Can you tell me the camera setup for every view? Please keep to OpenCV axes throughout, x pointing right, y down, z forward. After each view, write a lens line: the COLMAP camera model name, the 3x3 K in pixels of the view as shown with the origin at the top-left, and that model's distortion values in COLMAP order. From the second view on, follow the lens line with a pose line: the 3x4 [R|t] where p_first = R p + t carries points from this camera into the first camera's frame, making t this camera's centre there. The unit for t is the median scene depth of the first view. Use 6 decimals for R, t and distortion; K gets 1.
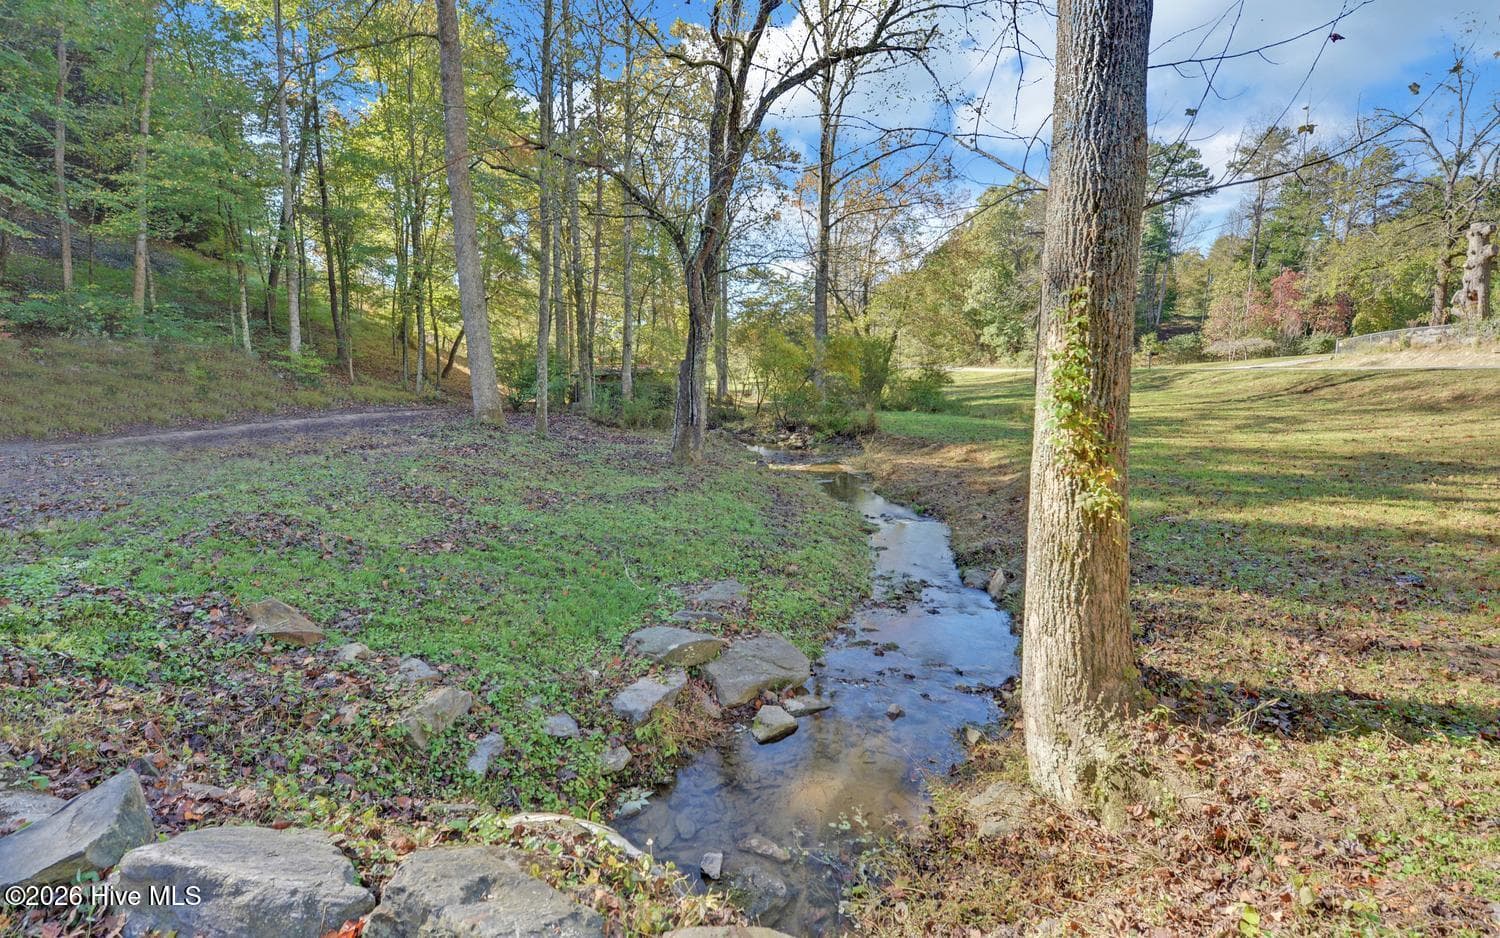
lens RADIAL K [[712.4, 0, 749.2], [0, 712.4, 528.4], [0, 0, 1]] dist [-0.003591, -0.001434]
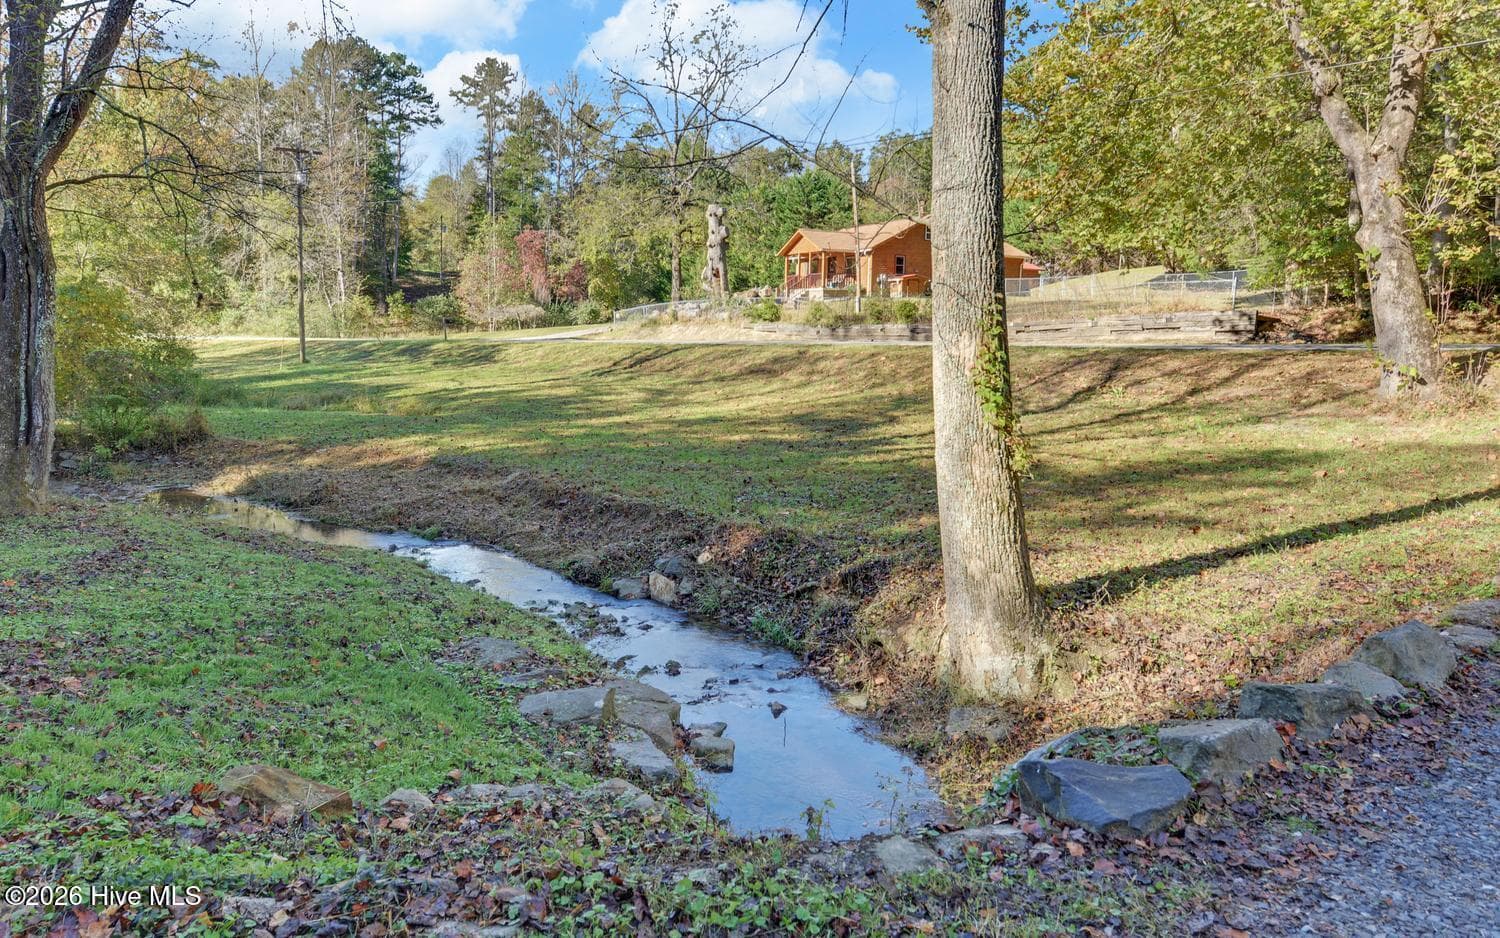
lens RADIAL K [[1019.5, 0, 749.6], [0, 1019.5, 549.4], [0, 0, 1]] dist [0.003446, 0.000184]
pose [[0.627140, -0.149914, 0.764344, -0.134444], [0.158882, 0.985293, 0.062888, -0.008278], [-0.762530, 0.082001, 0.641735, 0.016713]]
